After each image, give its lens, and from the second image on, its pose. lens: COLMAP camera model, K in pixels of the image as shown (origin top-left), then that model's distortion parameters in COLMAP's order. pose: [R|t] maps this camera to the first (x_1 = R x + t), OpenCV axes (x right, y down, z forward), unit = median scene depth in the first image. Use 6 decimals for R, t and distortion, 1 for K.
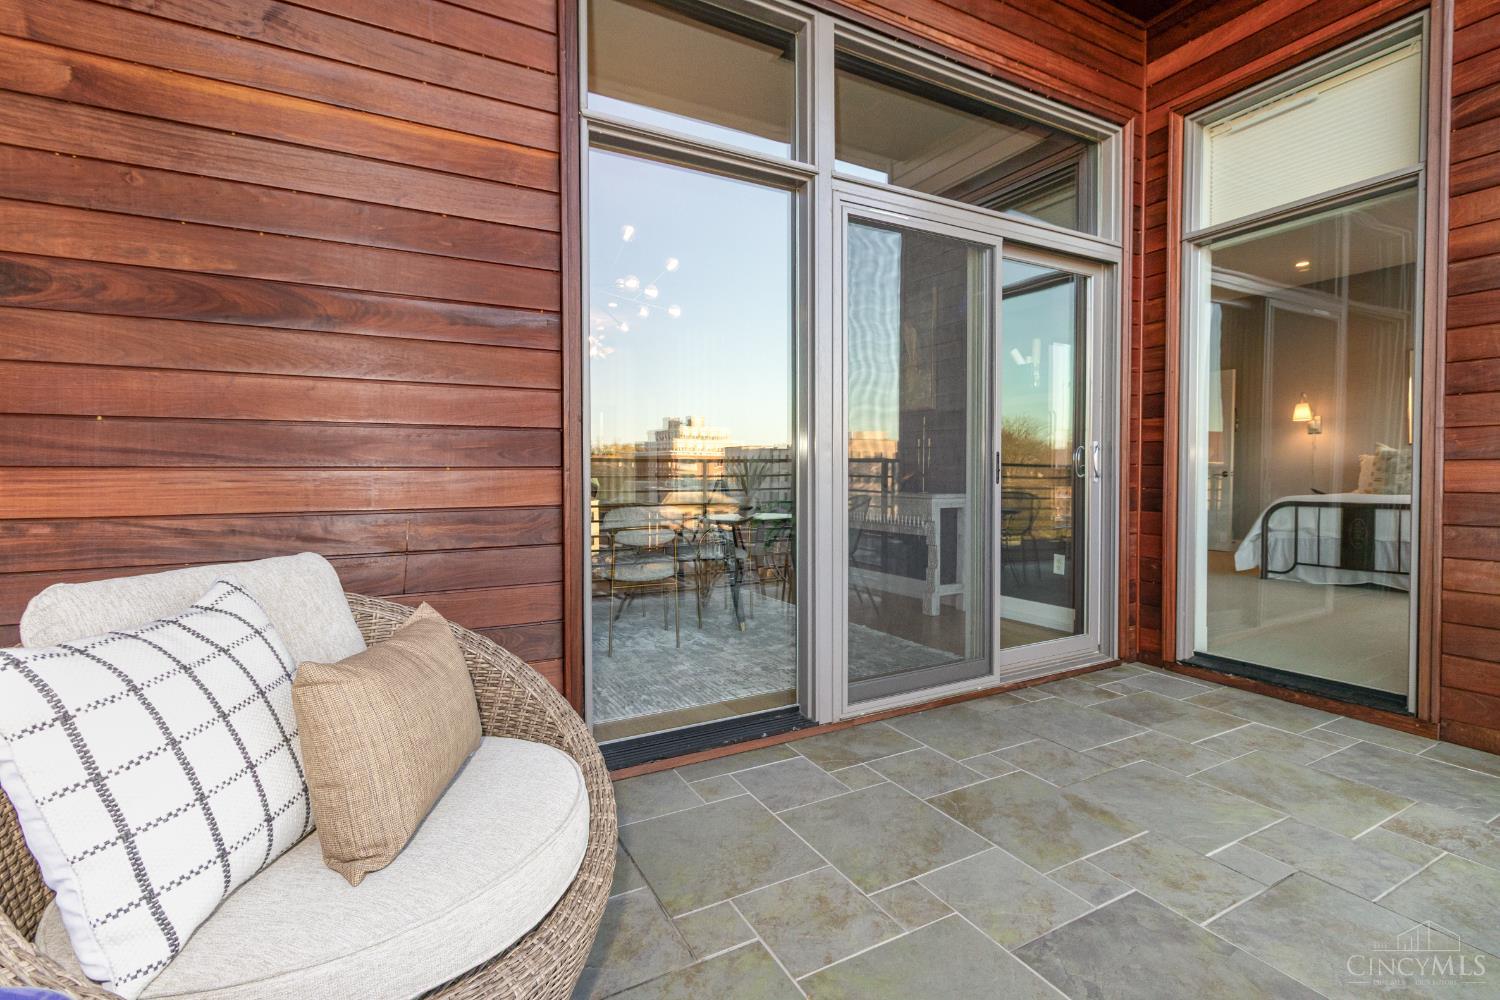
lens RADIAL K [[691.2, 0, 739.0], [0, 691.2, 495.2], [0, 0, 1]] dist [-0.002241, 0.003055]
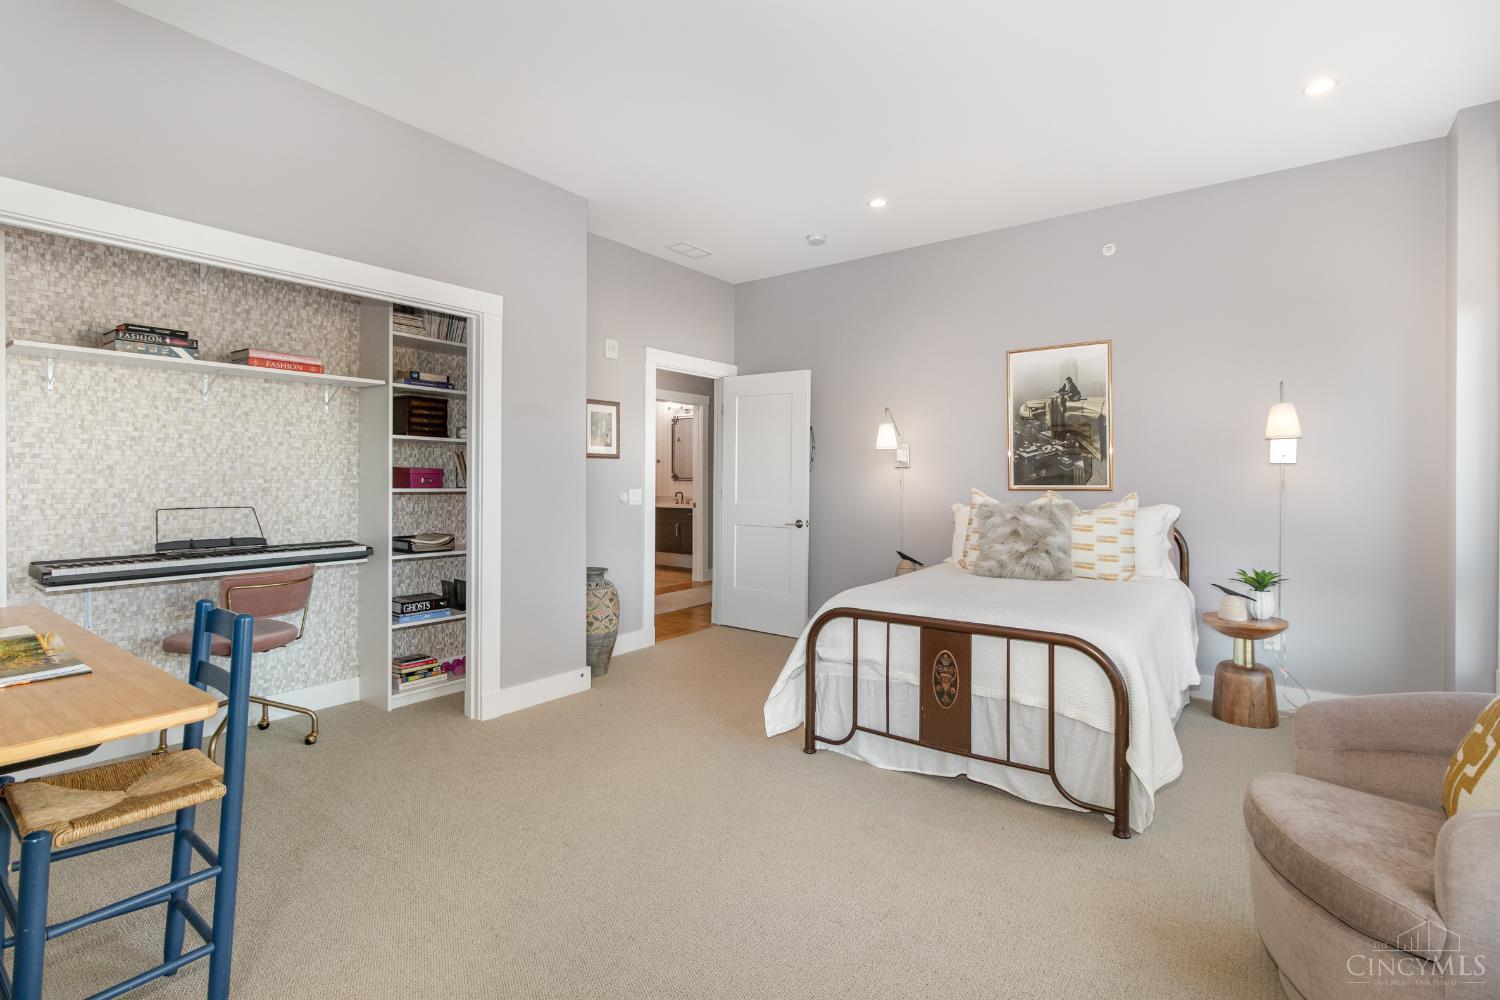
lens RADIAL K [[691.2, 0, 754.9], [0, 691.2, 498.7], [0, 0, 1]] dist [-0.002241, 0.003055]
pose [[0.905070, -0.002239, 0.425257, 0.512032], [0.003519, 0.999991, -0.002225, -0.072538], [-0.425248, 0.003510, 0.905070, 0.555405]]
